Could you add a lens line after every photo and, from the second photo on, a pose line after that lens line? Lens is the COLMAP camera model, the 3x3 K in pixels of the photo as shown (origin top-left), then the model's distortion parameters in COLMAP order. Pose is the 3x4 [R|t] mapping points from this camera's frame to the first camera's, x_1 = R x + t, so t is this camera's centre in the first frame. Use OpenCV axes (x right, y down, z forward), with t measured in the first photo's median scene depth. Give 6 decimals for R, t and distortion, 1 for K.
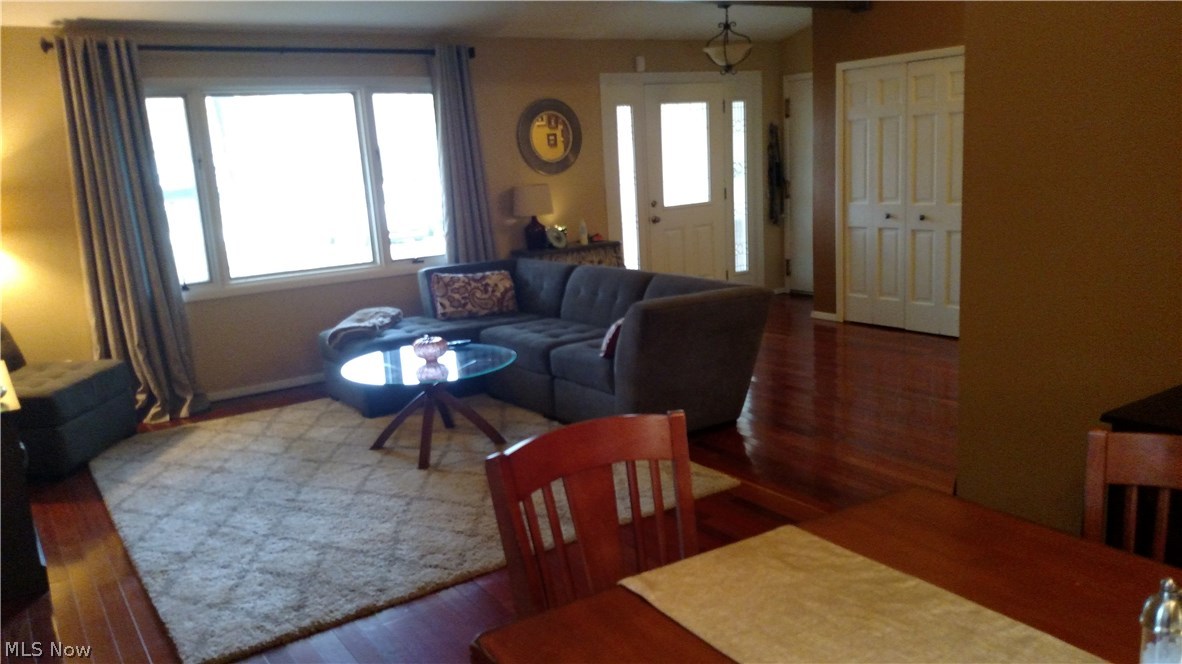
lens RADIAL K [[947.4, 0, 591.0], [0, 947.4, 332.0], [0, 0, 1]] dist [0.285273, -0.659463]
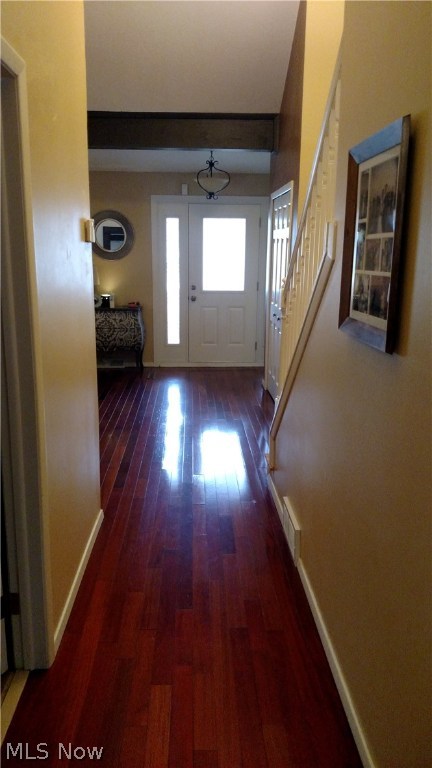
lens RADIAL K [[615.6, 0, 201.7], [0, 615.6, 393.9], [0, 0, 1]] dist [0.285273, -0.659463]
pose [[0.830764, 0.184536, -0.525145, 0.721146], [-0.159927, 0.982799, 0.092356, -0.076720], [0.533155, 0.007259, 0.845986, 0.244565]]
